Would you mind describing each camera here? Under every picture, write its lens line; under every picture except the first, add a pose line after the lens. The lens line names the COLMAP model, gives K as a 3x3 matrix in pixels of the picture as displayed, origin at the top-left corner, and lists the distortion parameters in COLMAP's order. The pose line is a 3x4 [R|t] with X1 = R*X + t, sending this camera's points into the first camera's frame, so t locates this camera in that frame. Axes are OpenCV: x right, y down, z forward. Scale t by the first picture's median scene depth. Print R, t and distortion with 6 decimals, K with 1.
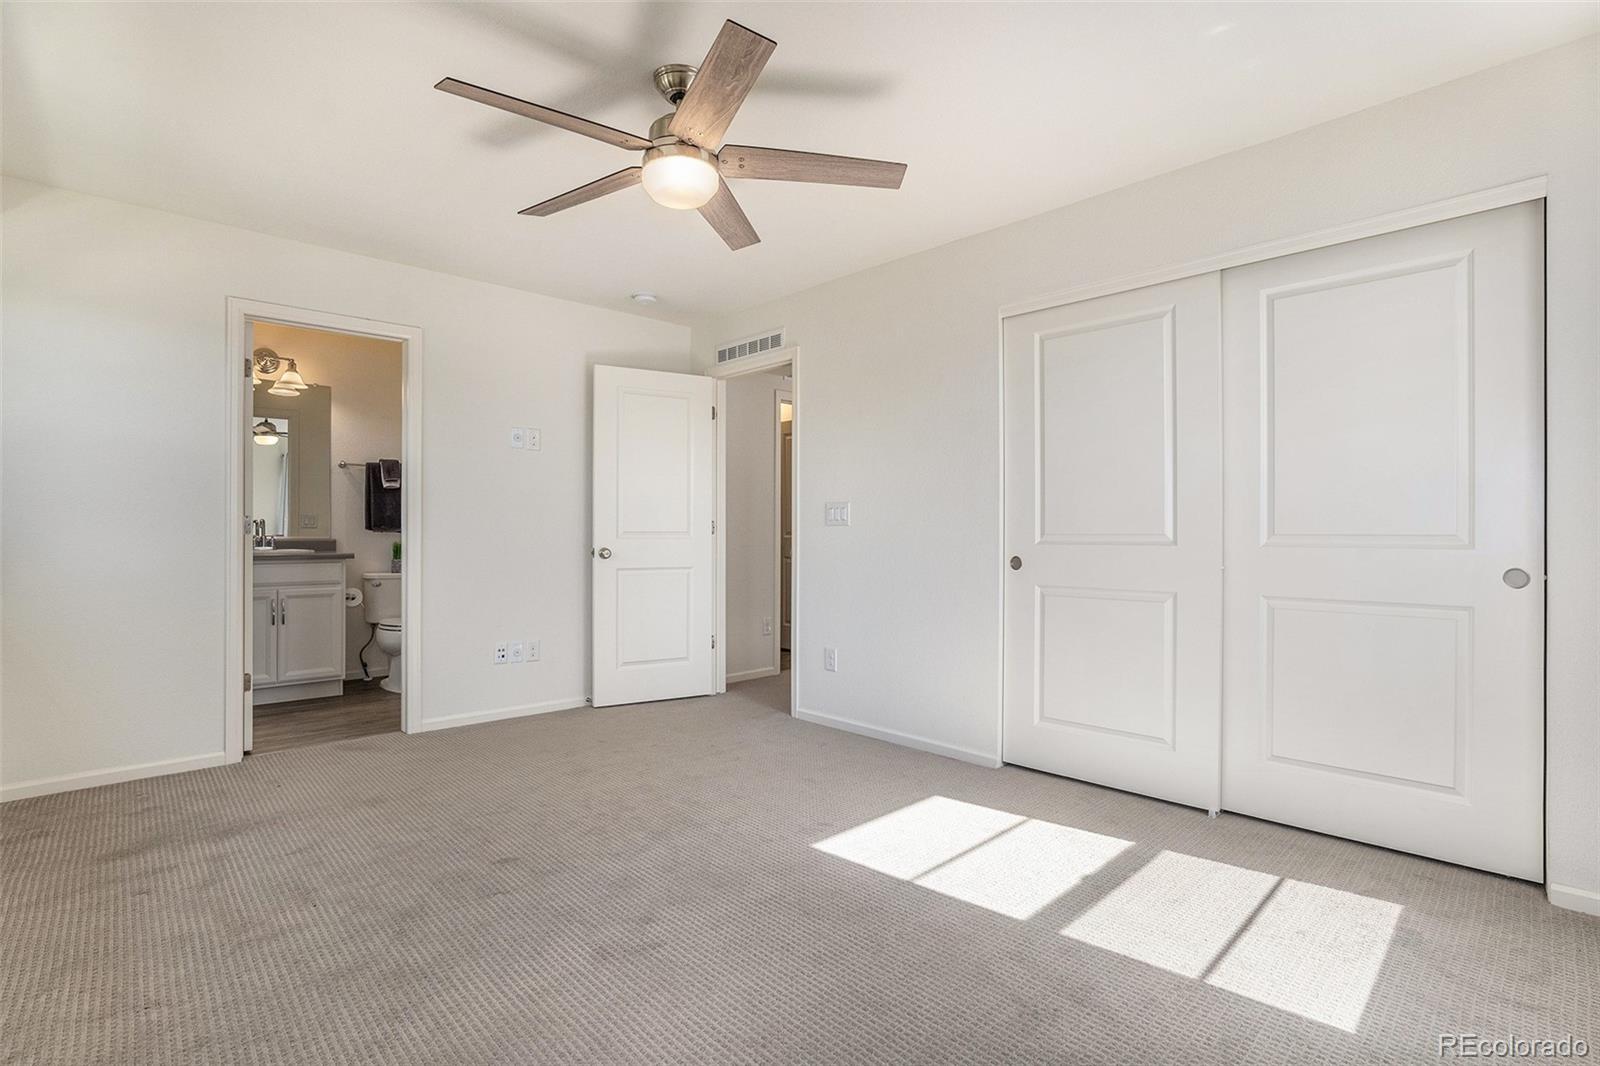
lens RADIAL K [[752.9, 0, 802.9], [0, 752.9, 532.9], [0, 0, 1]] dist [-0.060688, 0.012471]
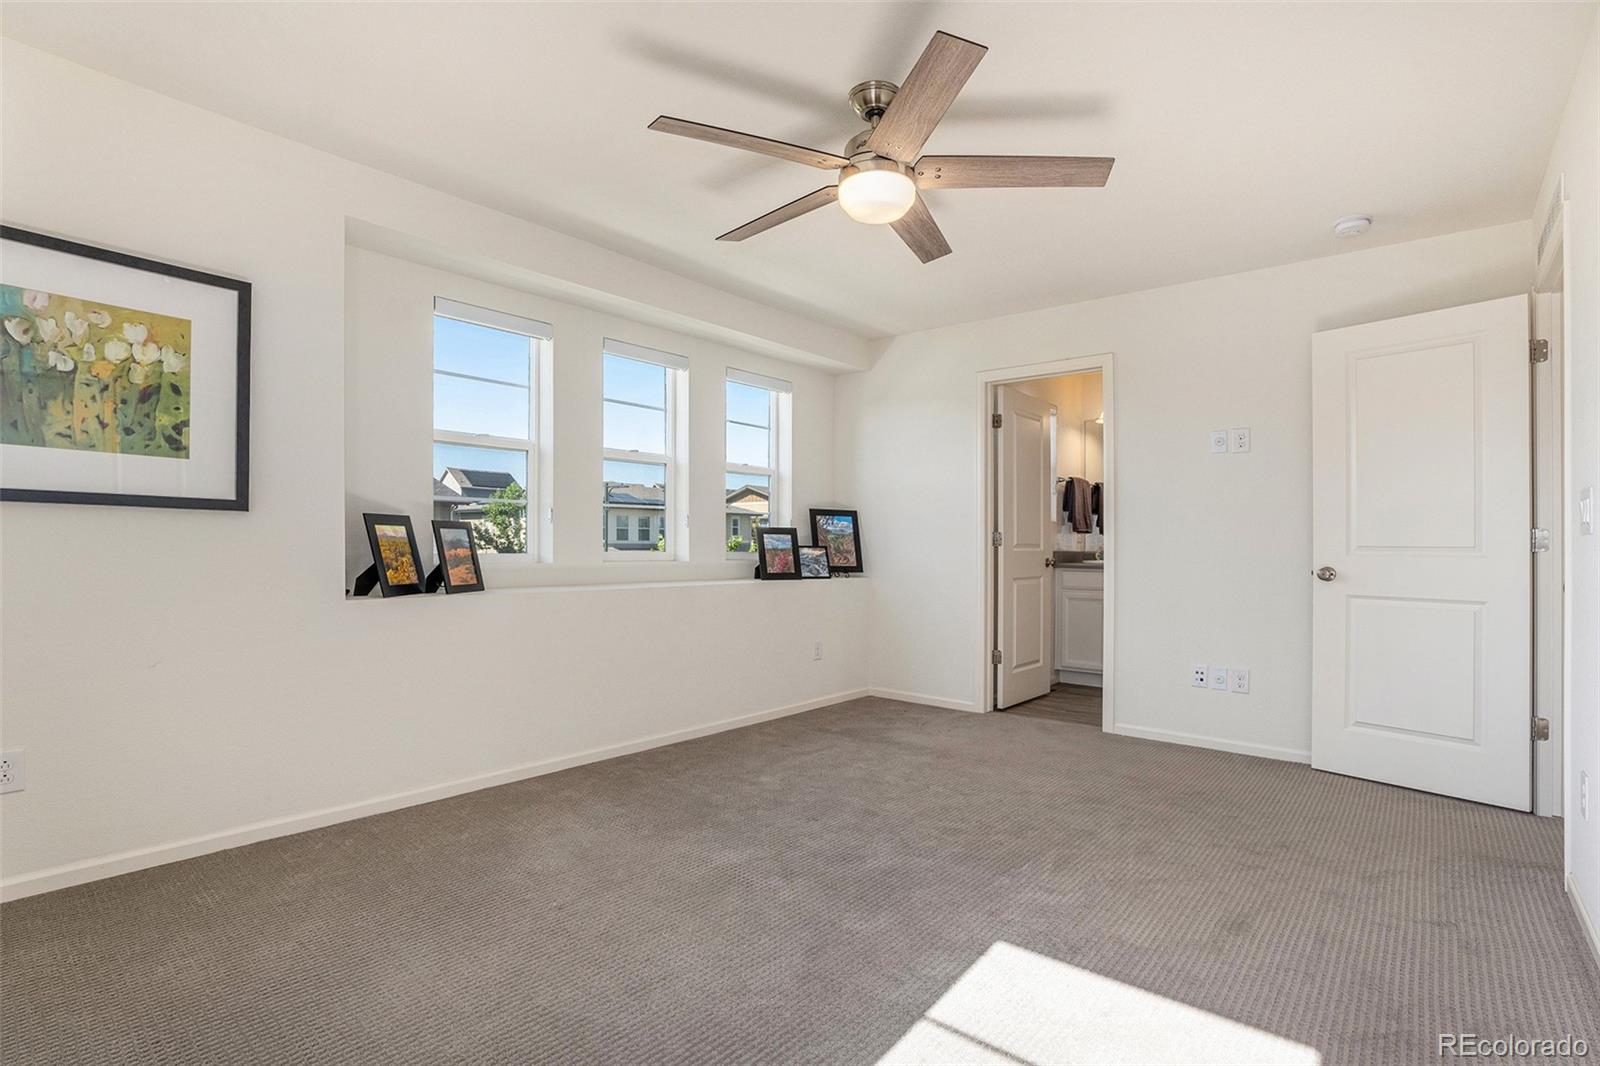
lens RADIAL K [[728.6, 0, 804.9], [0, 728.6, 540.2], [0, 0, 1]] dist [0.000628, 0.000093]
pose [[0.132123, 0.000570, -0.991233, 2.107380], [-0.002372, 0.999997, 0.000259, -0.033080], [0.991230, 0.002317, 0.132124, 1.918438]]
